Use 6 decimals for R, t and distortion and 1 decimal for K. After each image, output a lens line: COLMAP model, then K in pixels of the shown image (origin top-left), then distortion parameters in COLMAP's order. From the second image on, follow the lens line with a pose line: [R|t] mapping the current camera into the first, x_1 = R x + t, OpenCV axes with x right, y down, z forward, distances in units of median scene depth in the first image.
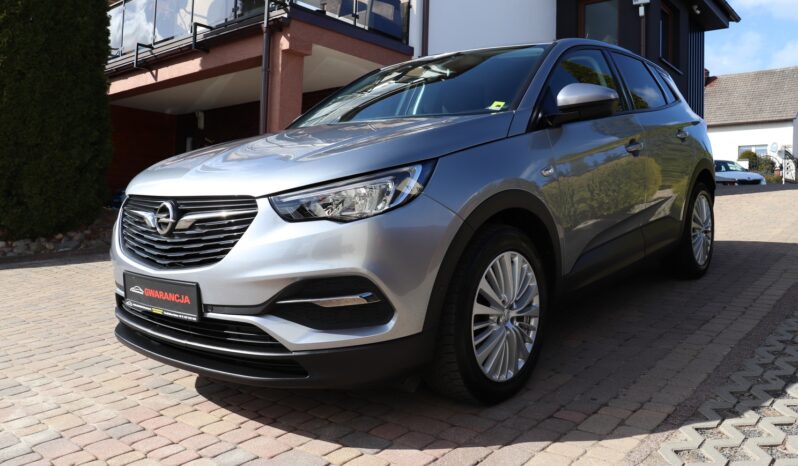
lens RADIAL K [[664.0, 0, 393.2], [0, 664.0, 224.1], [0, 0, 1]] dist [-0.178753, 0.145981]
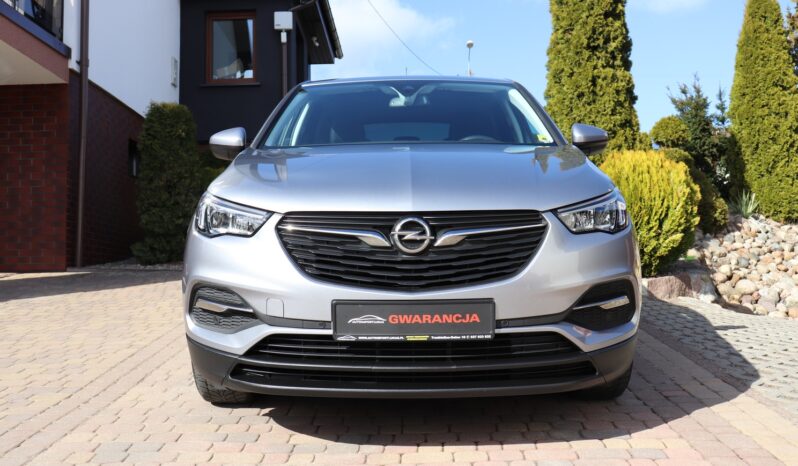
lens RADIAL K [[800.7, 0, 399.0], [0, 800.7, 233.0], [0, 0, 1]] dist [-0.001464, 0.000976]
pose [[0.771427, -0.001708, 0.636316, -1.100482], [0.041337, 0.998019, -0.047436, 0.040999], [-0.634974, 0.062897, 0.769969, 0.152967]]
